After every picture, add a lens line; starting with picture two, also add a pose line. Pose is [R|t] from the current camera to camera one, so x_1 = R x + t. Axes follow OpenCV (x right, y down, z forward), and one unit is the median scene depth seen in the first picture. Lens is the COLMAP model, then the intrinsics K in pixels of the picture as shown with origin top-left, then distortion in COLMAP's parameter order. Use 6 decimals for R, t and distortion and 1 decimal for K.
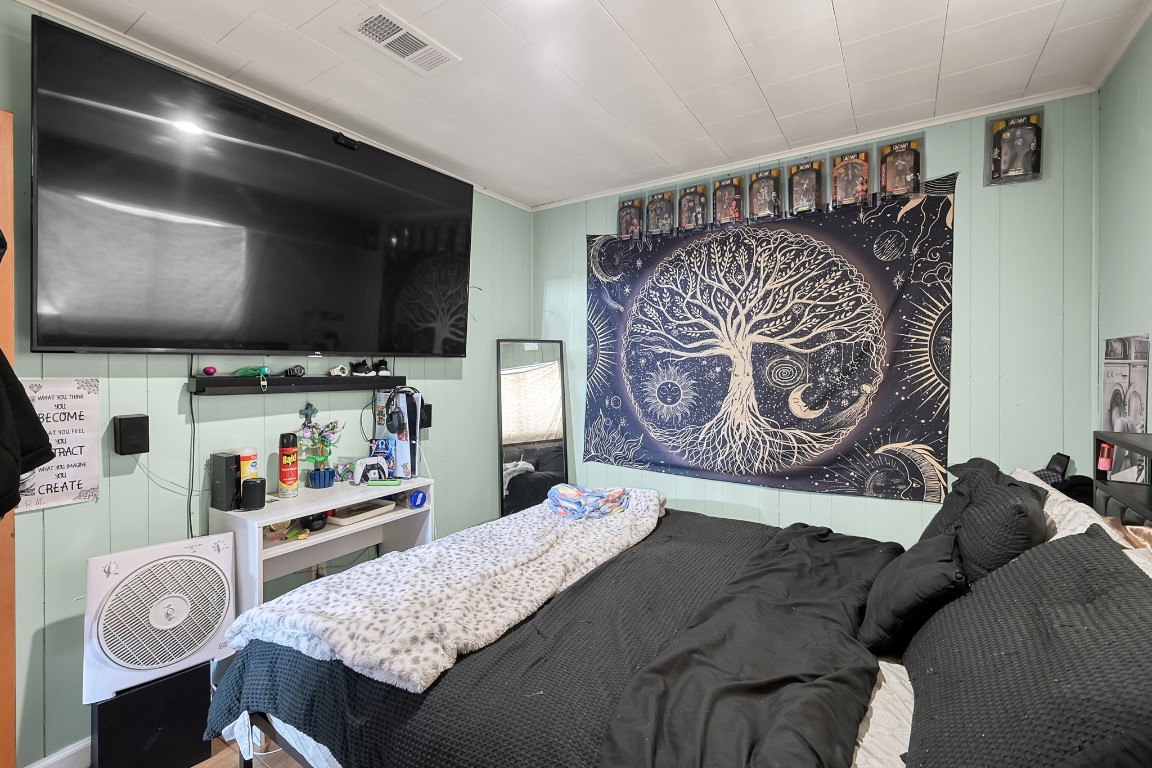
lens RADIAL K [[494.6, 0, 579.2], [0, 494.6, 372.3], [0, 0, 1]] dist [0.000027, 0.000101]
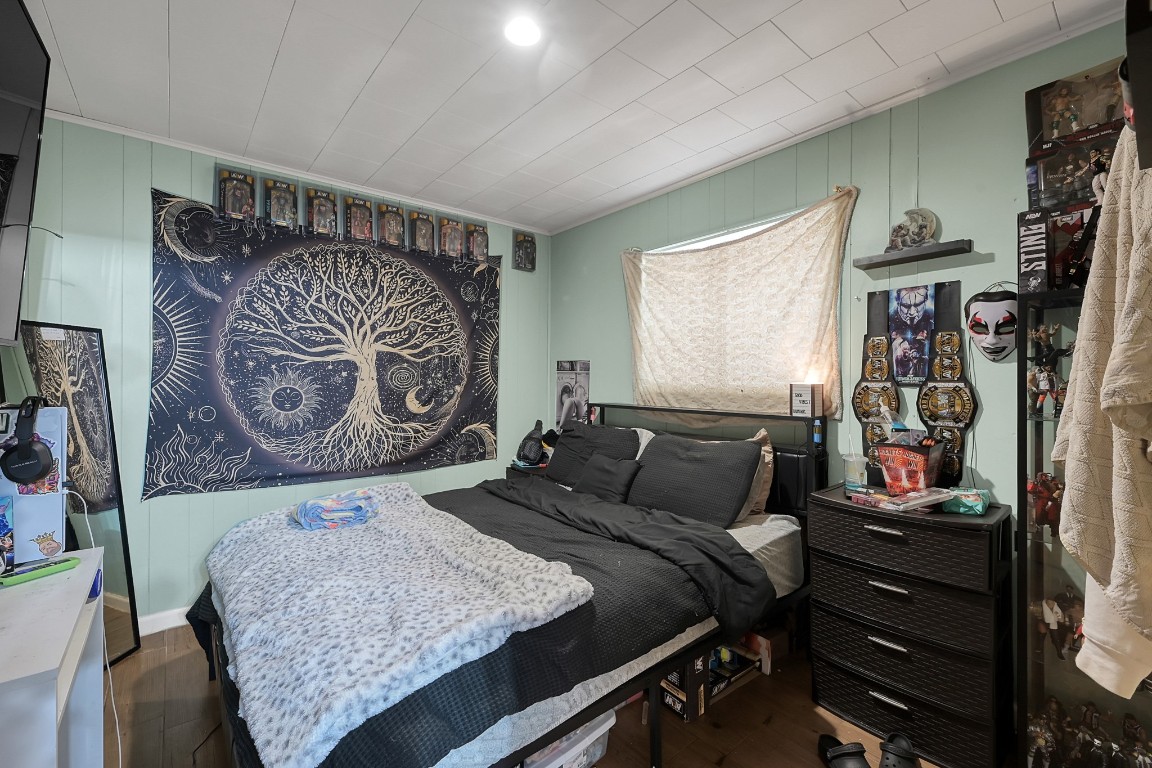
lens RADIAL K [[493.4, 0, 576.0], [0, 493.4, 384.0], [0, 0, 1]] dist [-0.001159, -0.000094]
pose [[0.301090, -0.006549, 0.953573, -0.585145], [0.003167, 0.999978, 0.005867, 0.010981], [-0.953590, 0.001253, 0.301104, 0.216174]]
